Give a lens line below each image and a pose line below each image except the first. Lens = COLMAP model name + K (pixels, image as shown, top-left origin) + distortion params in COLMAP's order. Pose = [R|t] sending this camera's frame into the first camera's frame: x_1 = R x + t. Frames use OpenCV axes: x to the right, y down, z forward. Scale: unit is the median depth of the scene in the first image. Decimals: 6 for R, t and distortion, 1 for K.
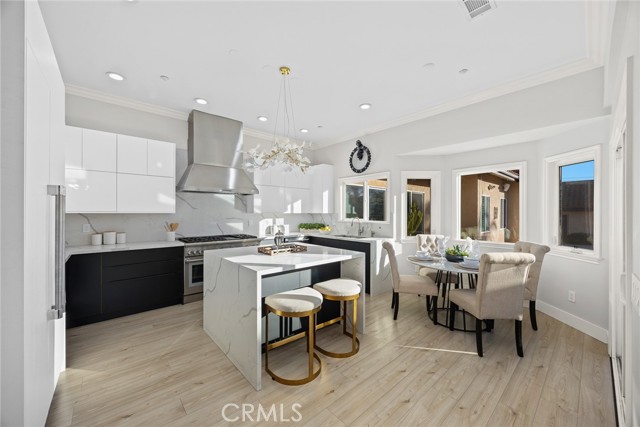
lens RADIAL K [[249.6, 0, 318.8], [0, 249.6, 212.1], [0, 0, 1]] dist [0.002501, -0.001184]
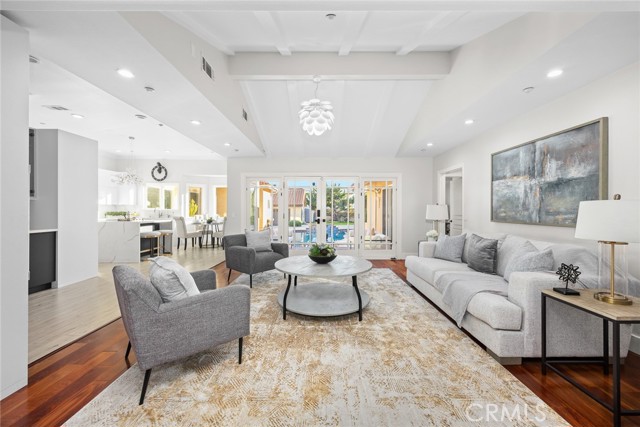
lens RADIAL K [[249.6, 0, 322.1], [0, 249.6, 209.6], [0, 0, 1]] dist [0.002501, -0.001184]
pose [[0.656797, -0.002936, 0.754062, -0.399283], [-0.005574, 0.999946, 0.008748, 0.016783], [-0.754047, -0.009949, 0.656746, -0.976419]]
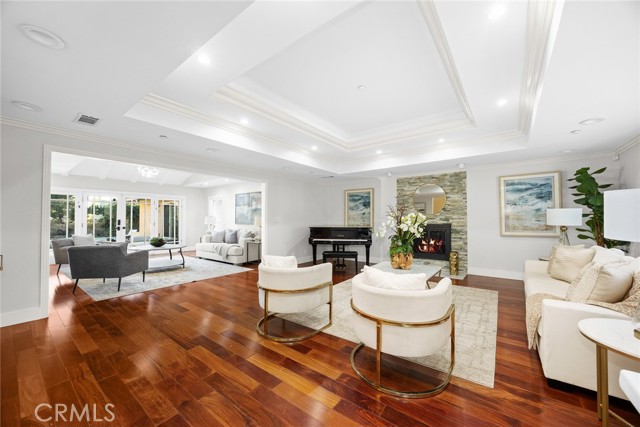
lens RADIAL K [[249.6, 0, 315.3], [0, 249.6, 215.1], [0, 0, 1]] dist [0.002501, -0.001184]
pose [[-0.184229, 0.016121, 0.982751, -1.273113], [-0.006342, 0.999825, -0.017590, 0.020399], [-0.982863, -0.009473, -0.184094, -1.089041]]
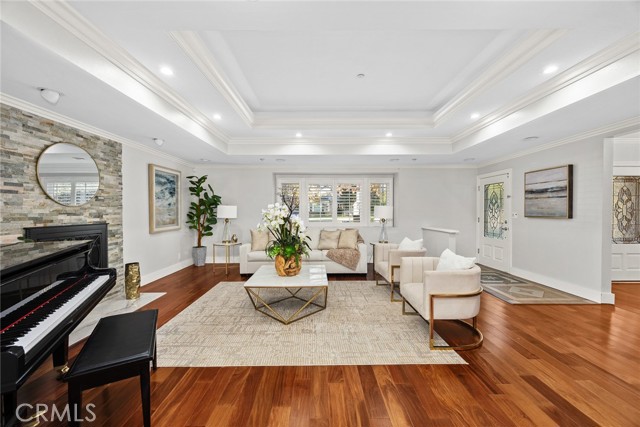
lens RADIAL K [[249.6, 0, 324.2], [0, 249.6, 213.4], [0, 0, 1]] dist [0.002501, -0.001184]
pose [[-0.643977, 0.005045, -0.765028, -0.123411], [0.001966, 0.999986, 0.004940, 0.009250], [0.765042, 0.001677, -0.643978, -0.996627]]
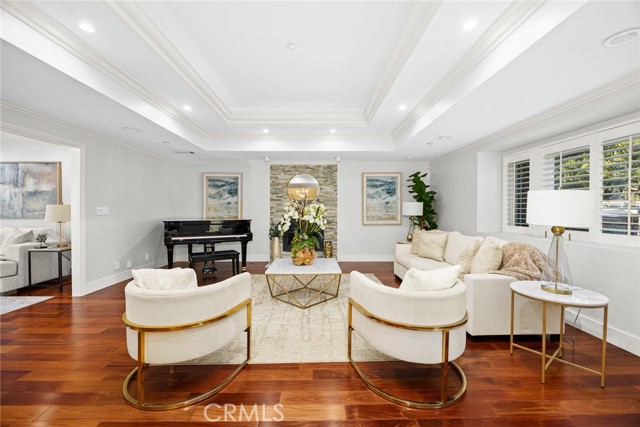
lens RADIAL K [[272.2, 0, 324.5], [0, 272.2, 213.5], [0, 0, 1]] dist [-0.016088, 0.001525]
pose [[-0.767666, -0.009888, 0.640774, -1.082279], [-0.007267, 0.999951, 0.006723, 0.021523], [-0.640809, 0.000505, -0.767700, -0.933749]]
